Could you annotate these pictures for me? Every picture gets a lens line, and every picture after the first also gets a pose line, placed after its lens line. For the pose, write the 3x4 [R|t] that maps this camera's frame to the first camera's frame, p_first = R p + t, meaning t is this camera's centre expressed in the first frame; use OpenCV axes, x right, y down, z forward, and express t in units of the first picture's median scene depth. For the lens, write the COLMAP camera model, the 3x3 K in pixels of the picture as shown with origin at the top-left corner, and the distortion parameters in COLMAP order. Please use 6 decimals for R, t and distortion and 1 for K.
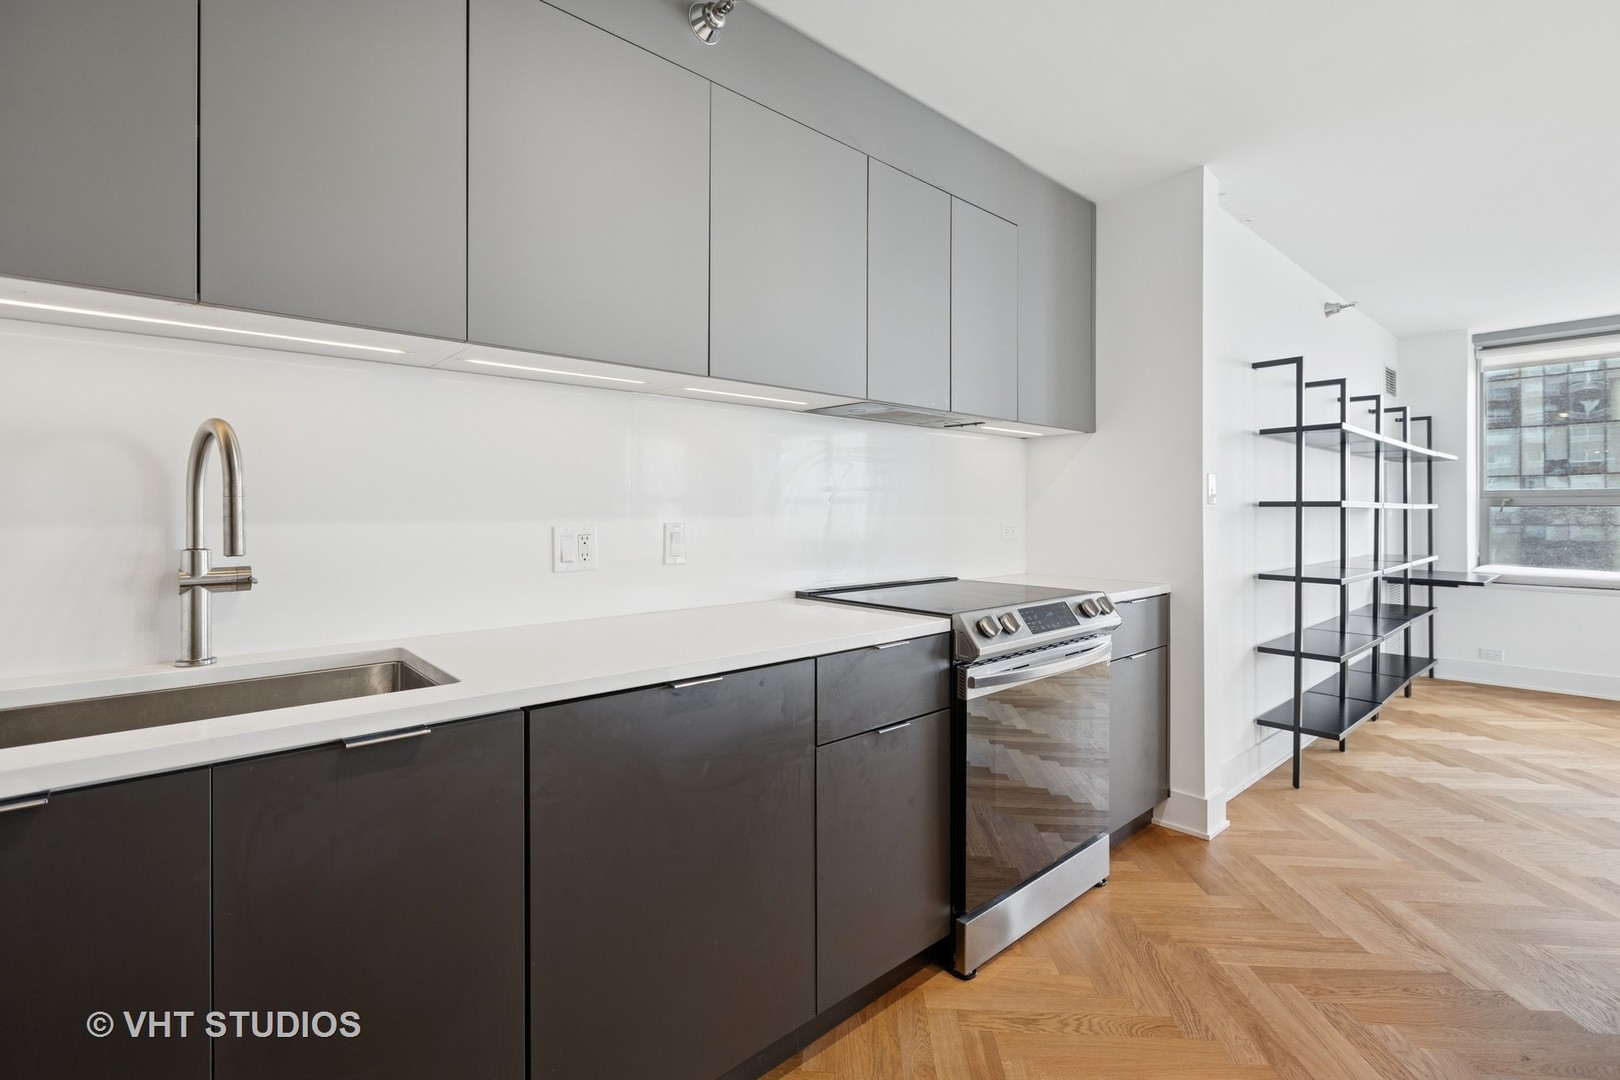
lens RADIAL K [[726.1, 0, 804.4], [0, 726.1, 512.3], [0, 0, 1]] dist [0.000248, -0.000373]
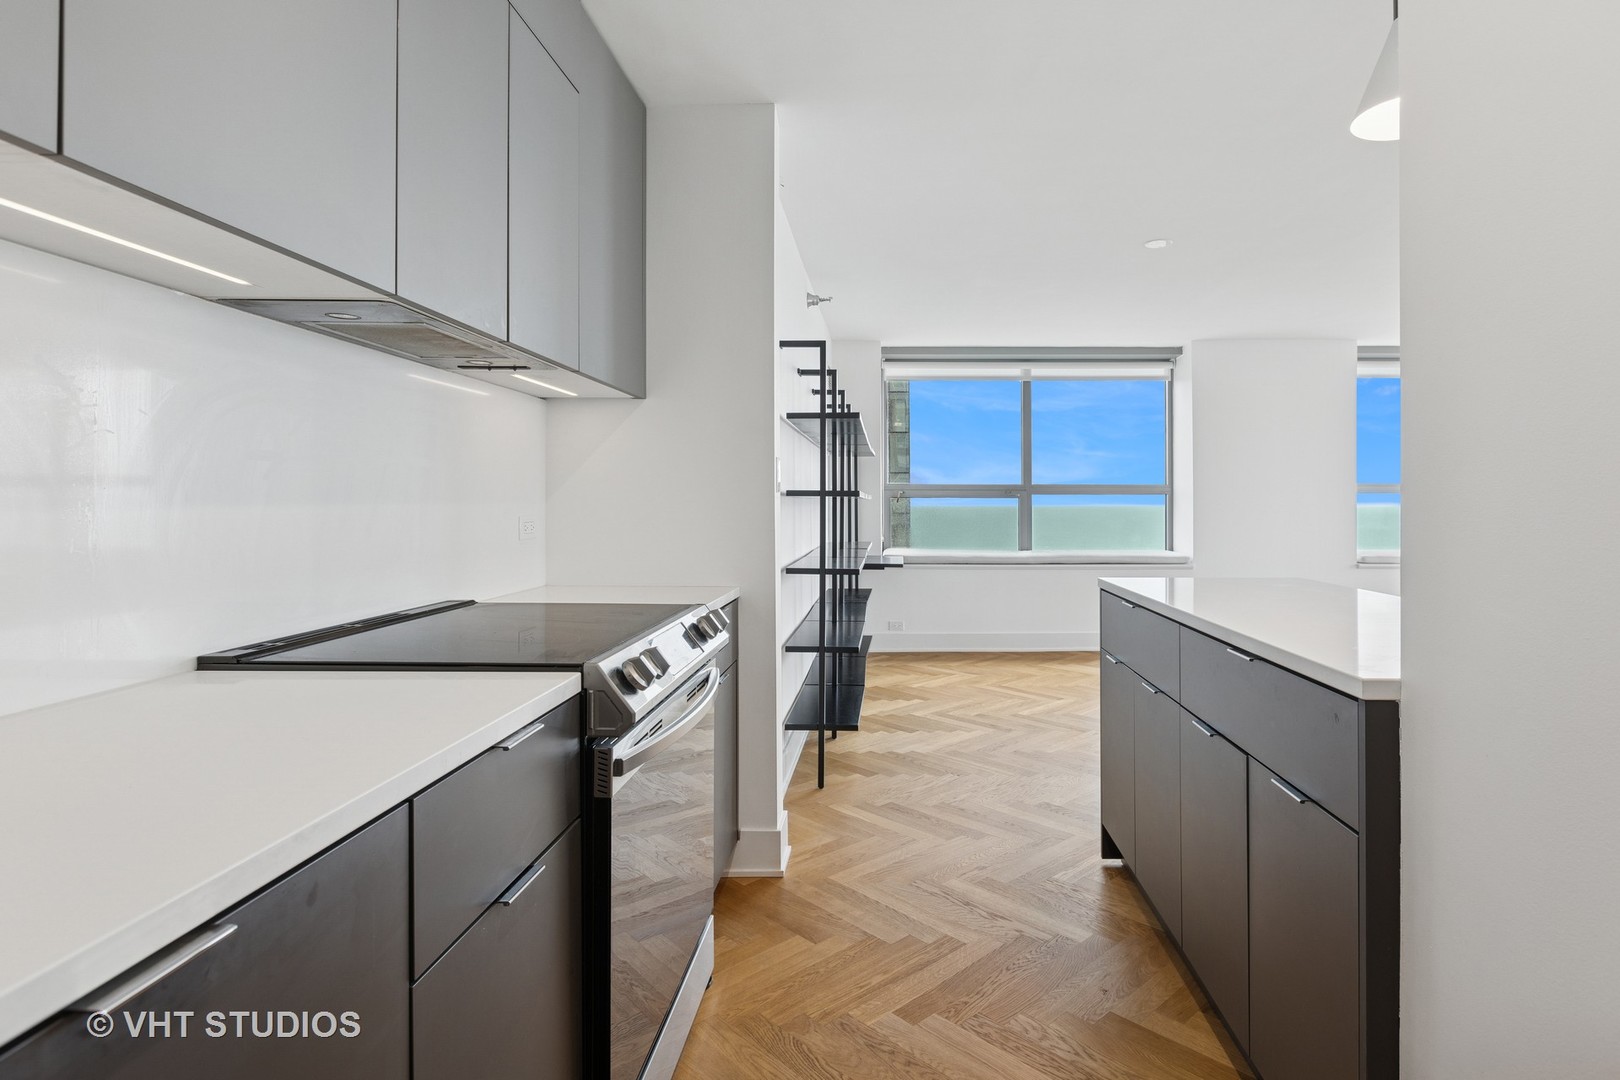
lens RADIAL K [[837.9, 0, 886.2], [0, 837.9, 502.9], [0, 0, 1]] dist [-0.002991, -0.000733]
pose [[0.667635, 0.000139, 0.744489, -0.119509], [0.000735, 0.999999, -0.000846, 0.003394], [-0.744488, 0.001112, 0.667635, 0.253743]]
